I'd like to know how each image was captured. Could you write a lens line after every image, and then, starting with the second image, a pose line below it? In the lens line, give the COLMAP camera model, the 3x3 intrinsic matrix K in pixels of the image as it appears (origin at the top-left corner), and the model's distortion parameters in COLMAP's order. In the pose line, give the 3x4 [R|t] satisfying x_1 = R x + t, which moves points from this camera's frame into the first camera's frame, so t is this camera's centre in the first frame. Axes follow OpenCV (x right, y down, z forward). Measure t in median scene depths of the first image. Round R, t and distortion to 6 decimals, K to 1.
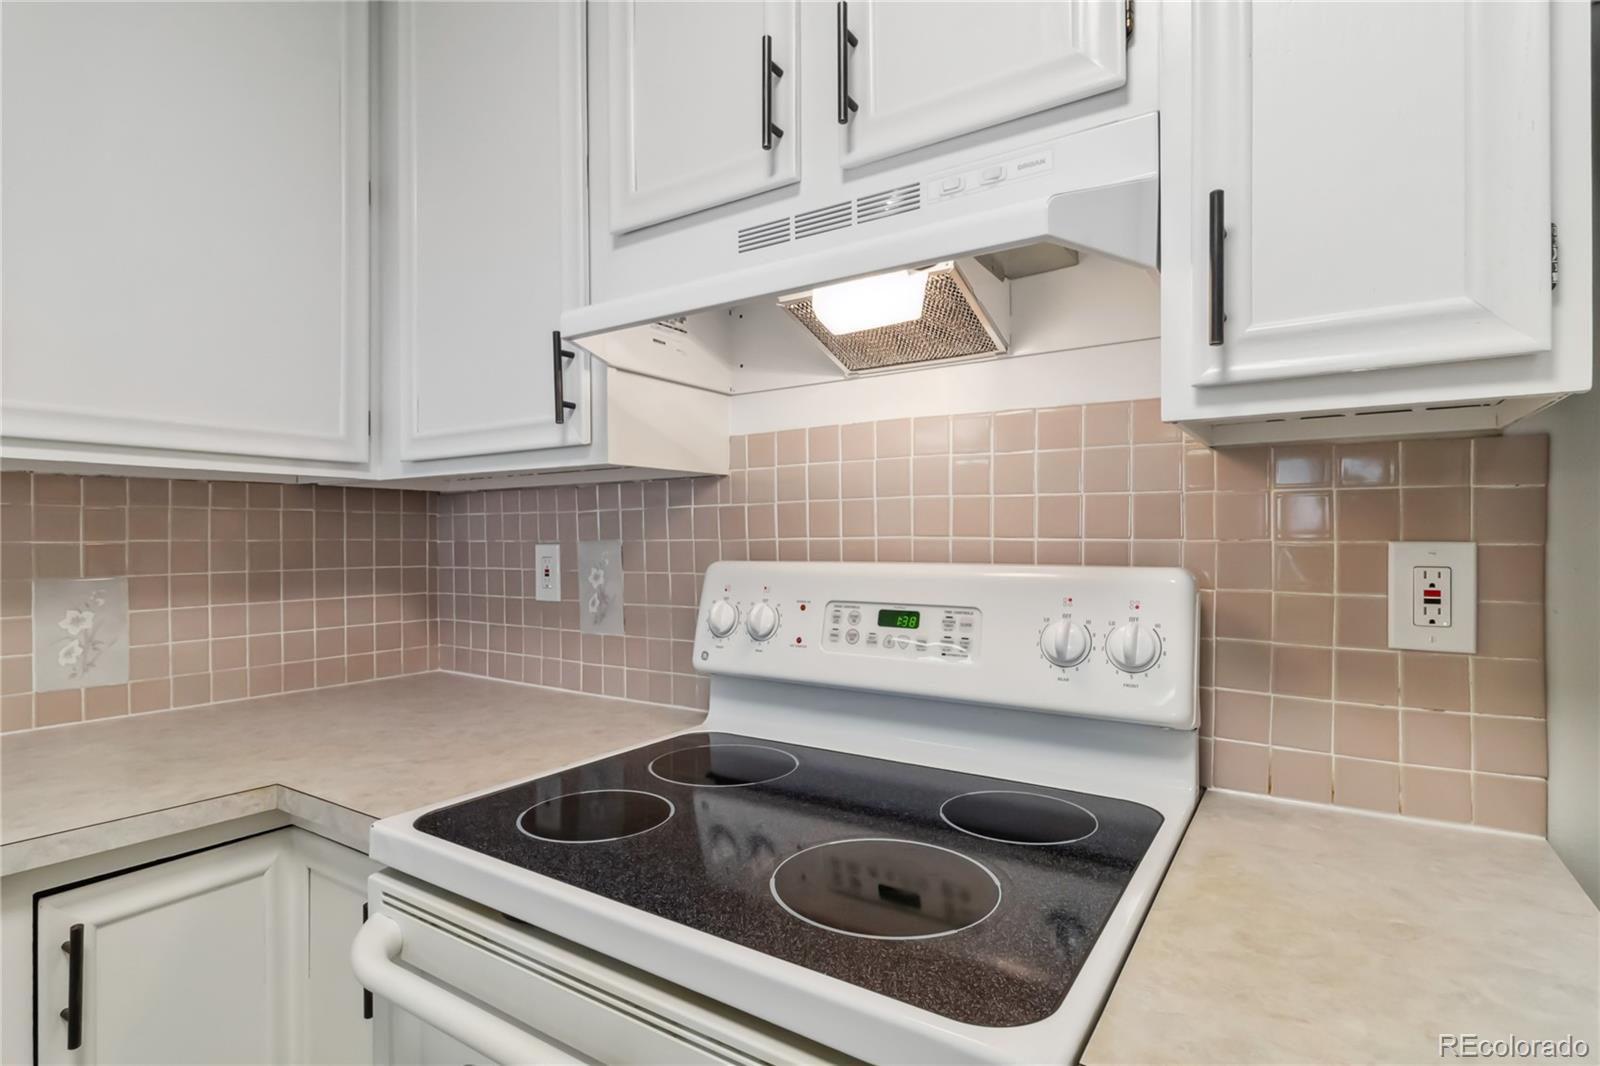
lens RADIAL K [[797.6, 0, 808.6], [0, 797.6, 531.6], [0, 0, 1]] dist [-0.006290, -0.002640]
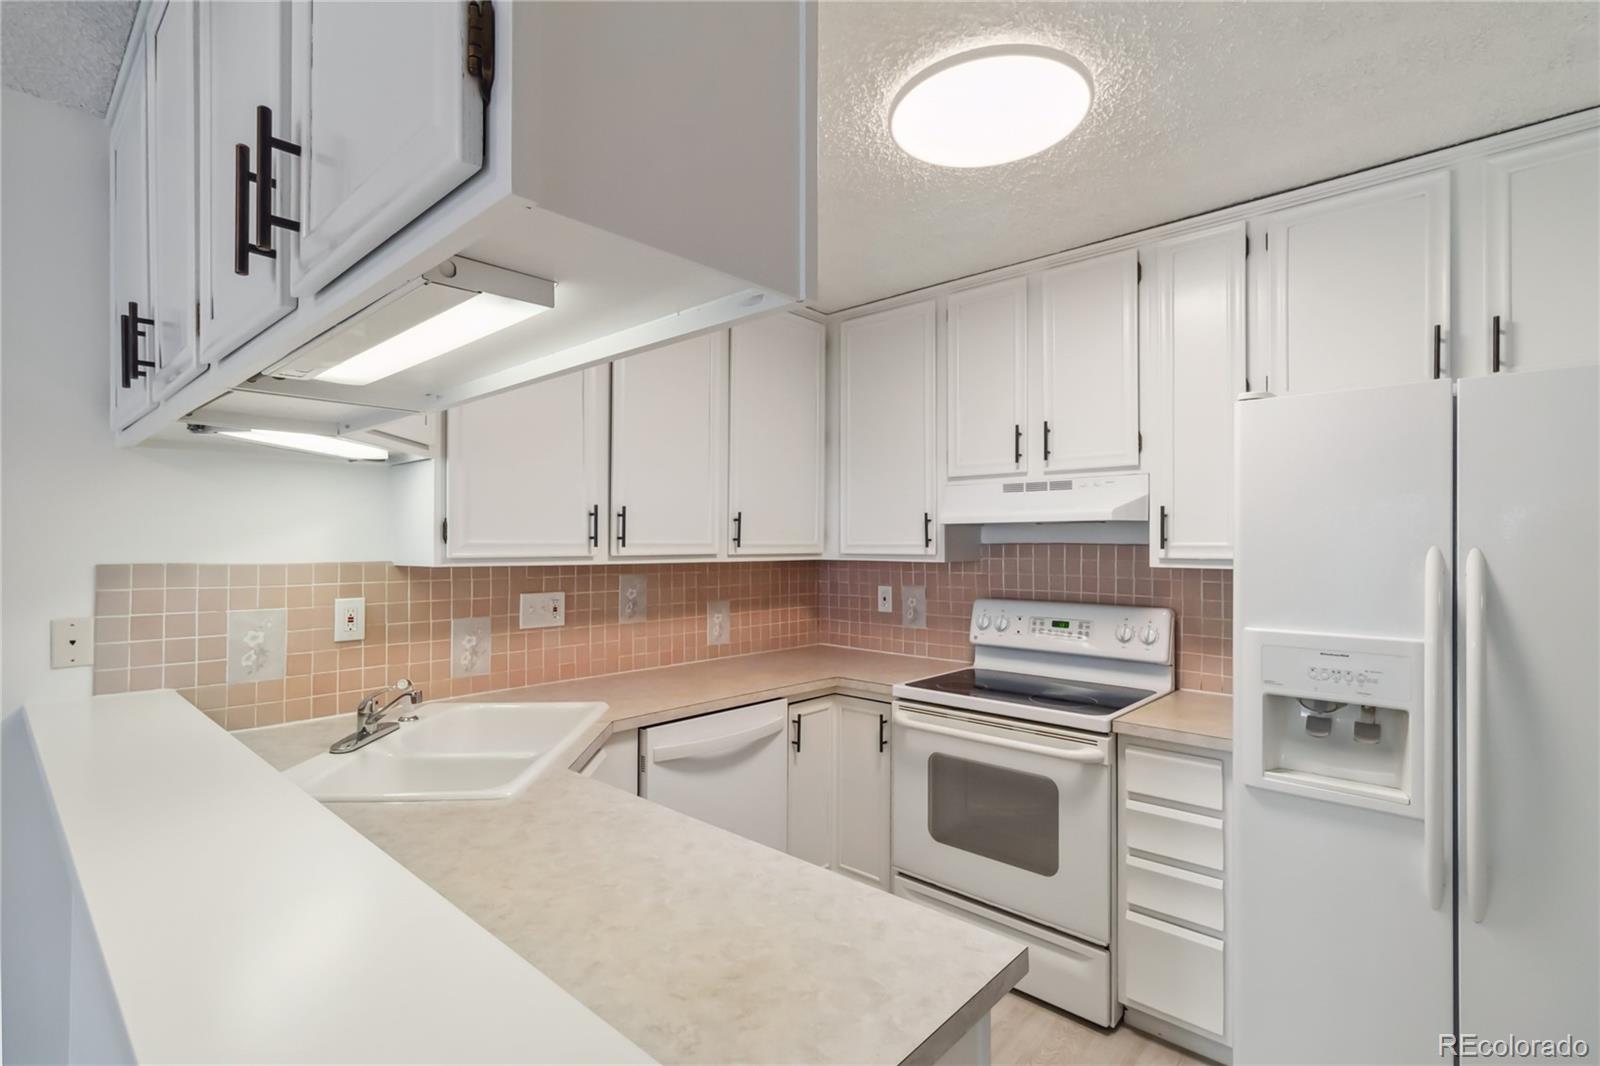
lens RADIAL K [[741.2, 0, 807.8], [0, 741.2, 536.0], [0, 0, 1]] dist [0.000966, 0.000996]
pose [[0.987584, 0.003453, -0.157052, -0.302091], [-0.003754, 0.999992, -0.001620, -0.161459], [0.157045, 0.002189, 0.987589, -1.430863]]
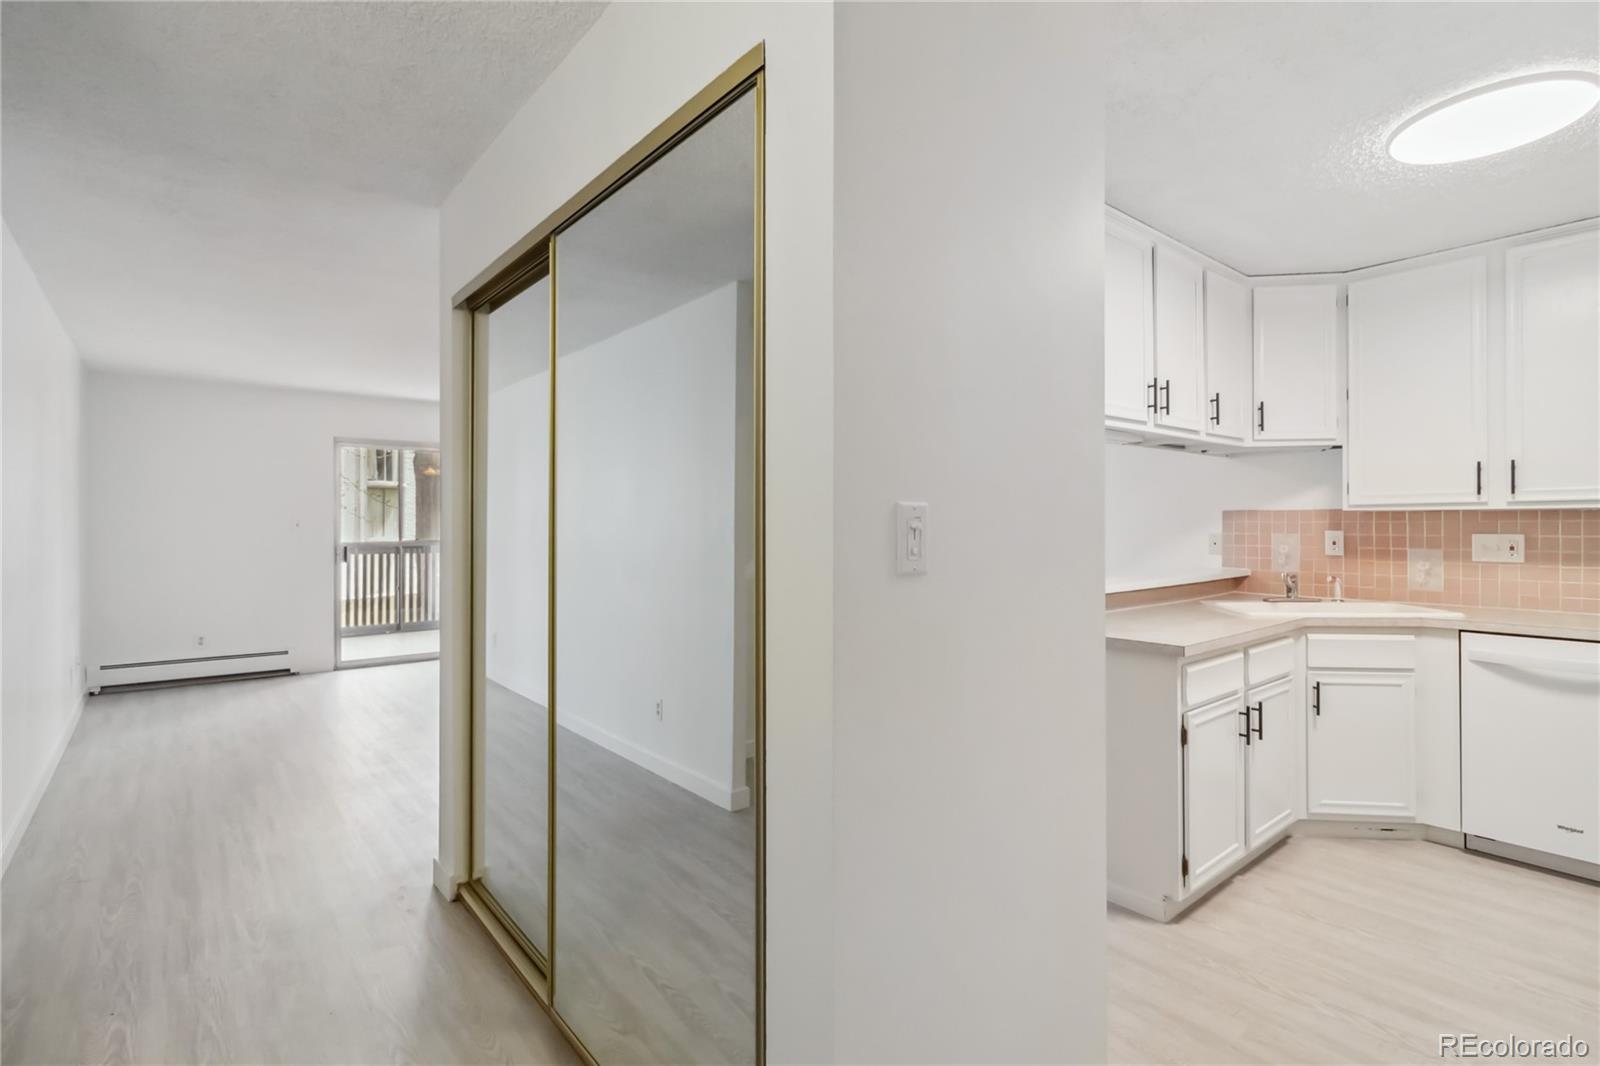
lens RADIAL K [[741.2, 0, 830.7], [0, 741.2, 523.0], [0, 0, 1]] dist [0.000966, 0.000996]
pose [[-0.292578, -0.000072, -0.956242, 1.806750], [0.011572, 0.999927, -0.003616, -0.055811], [0.956172, -0.012124, -0.292556, -0.934505]]
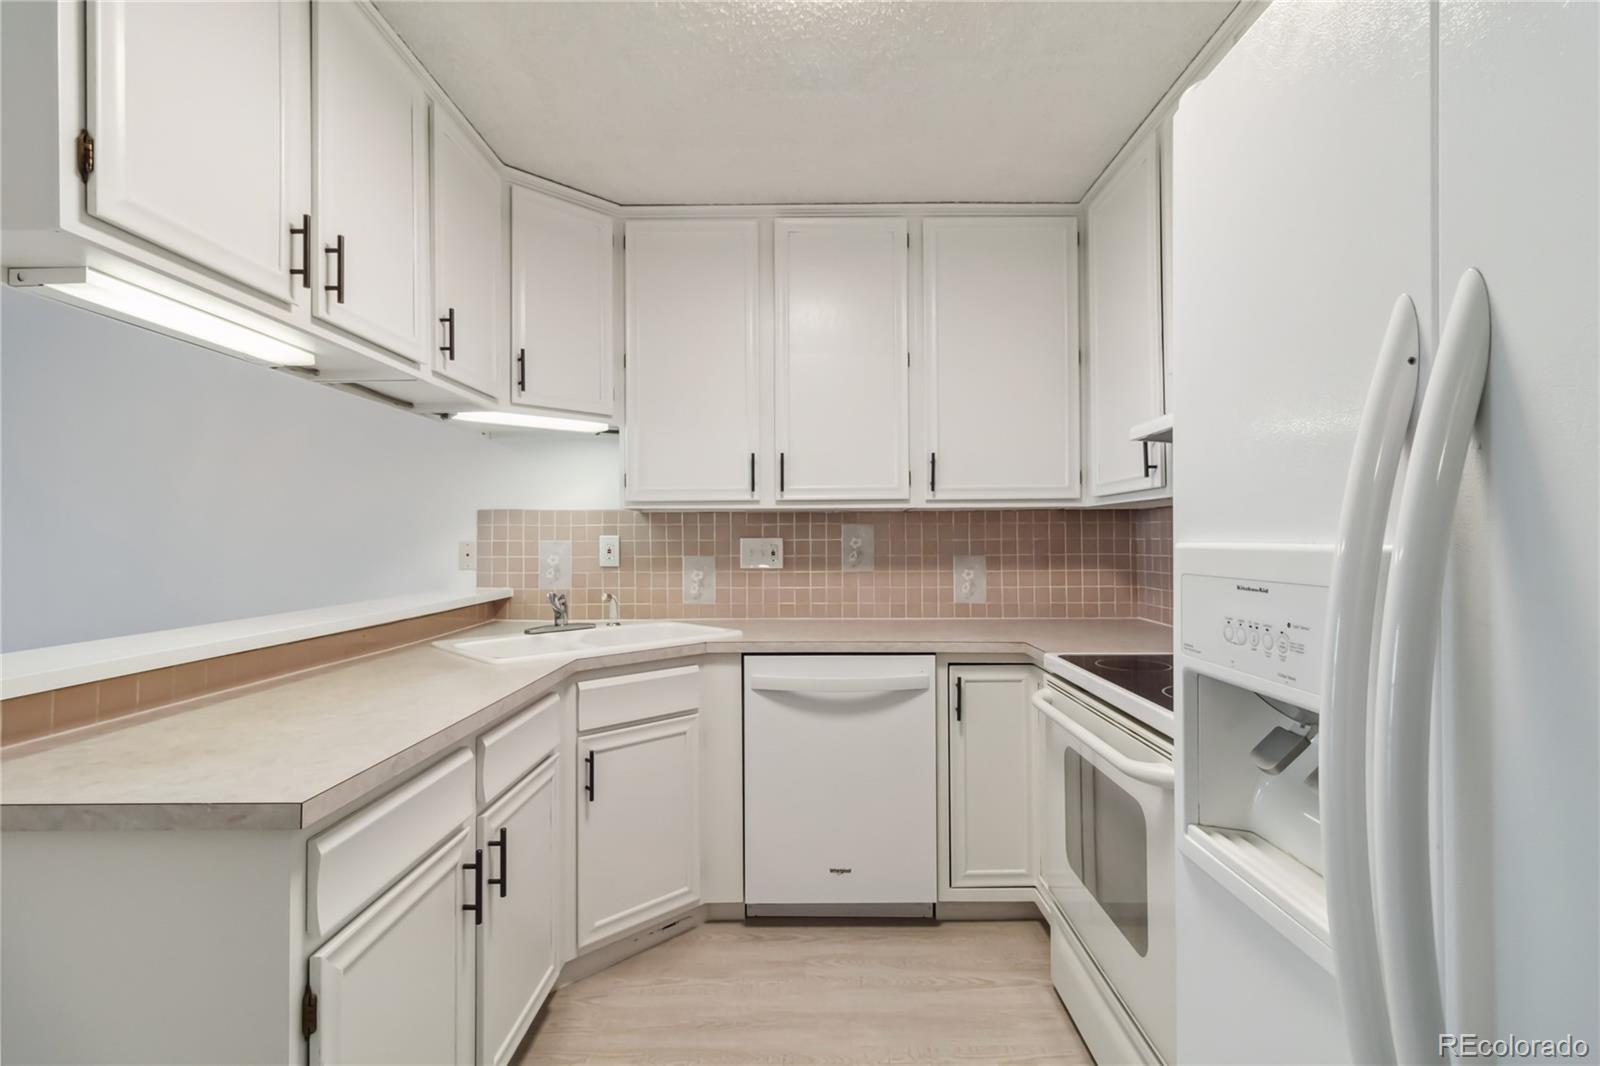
lens RADIAL K [[741.2, 0, 803.6], [0, 741.2, 530.2], [0, 0, 1]] dist [0.000966, 0.000996]
pose [[0.534255, -0.012574, -0.845230, 0.716299], [0.012078, 0.999901, -0.007240, -0.005503], [0.845237, -0.006341, 0.534354, -0.618029]]
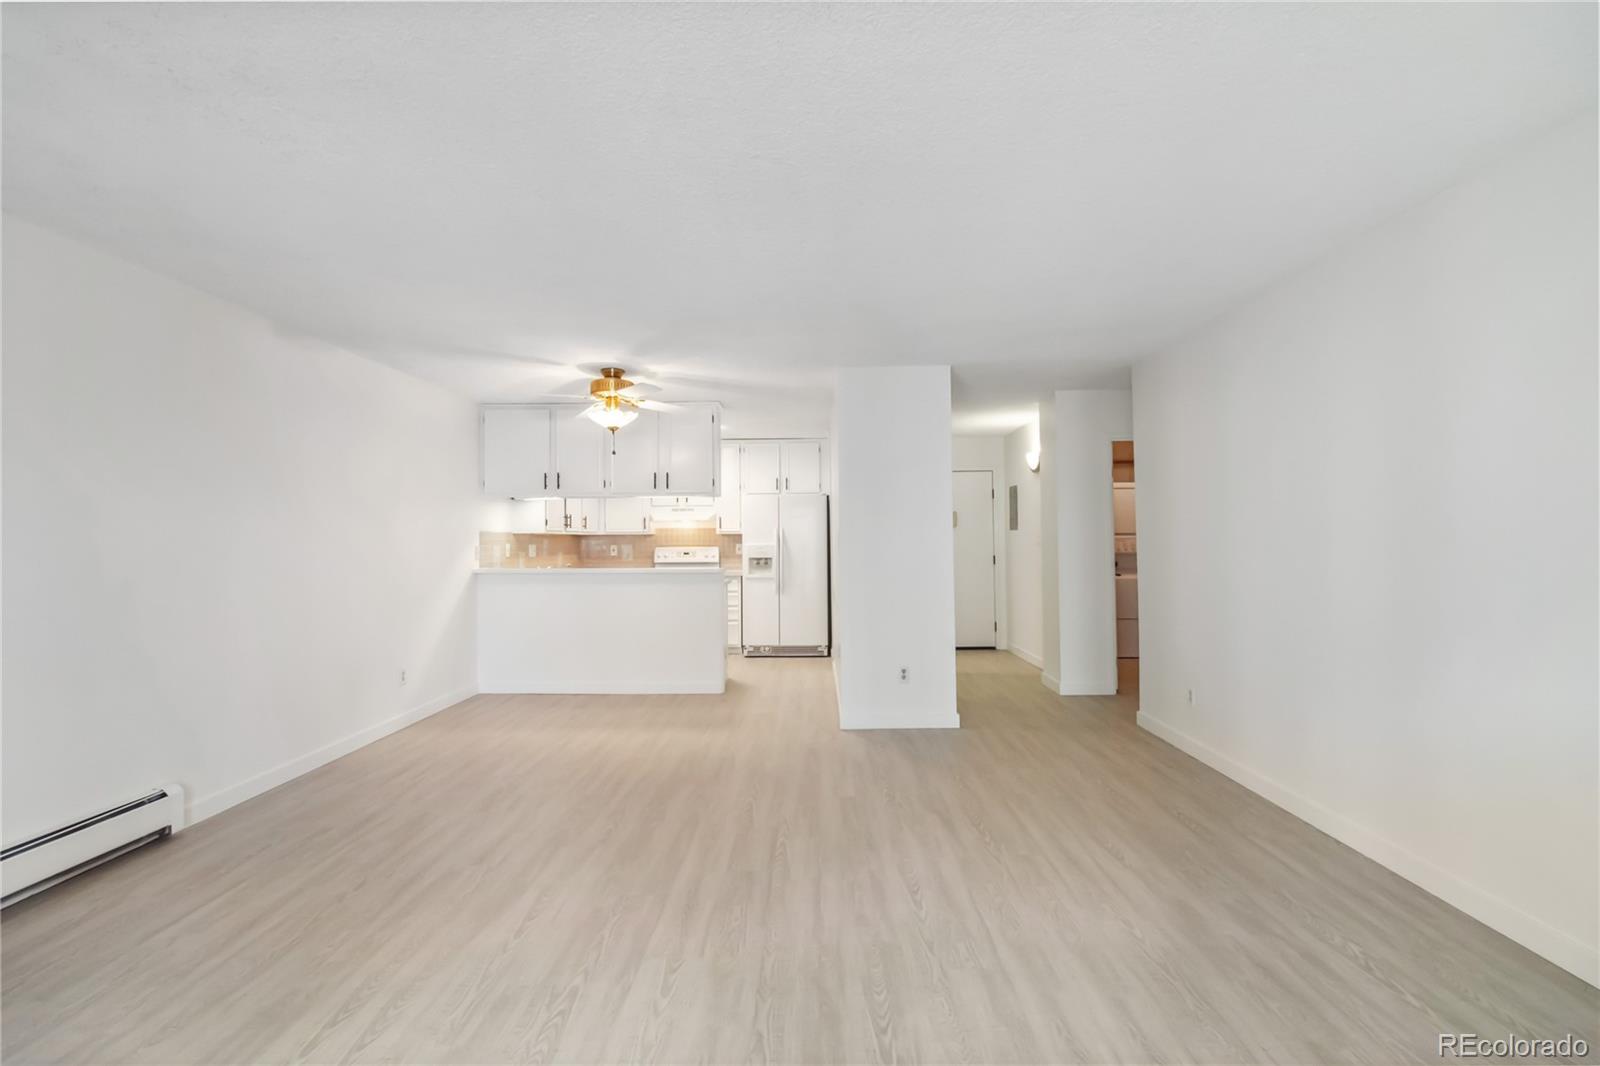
lens RADIAL K [[741.2, 0, 795.1], [0, 741.2, 534.2], [0, 0, 1]] dist [0.000966, 0.000996]
pose [[0.854432, -0.001078, 0.519562, -2.679614], [0.002271, 0.999996, -0.001661, -0.068210], [-0.519558, 0.002600, 0.854431, -5.654268]]
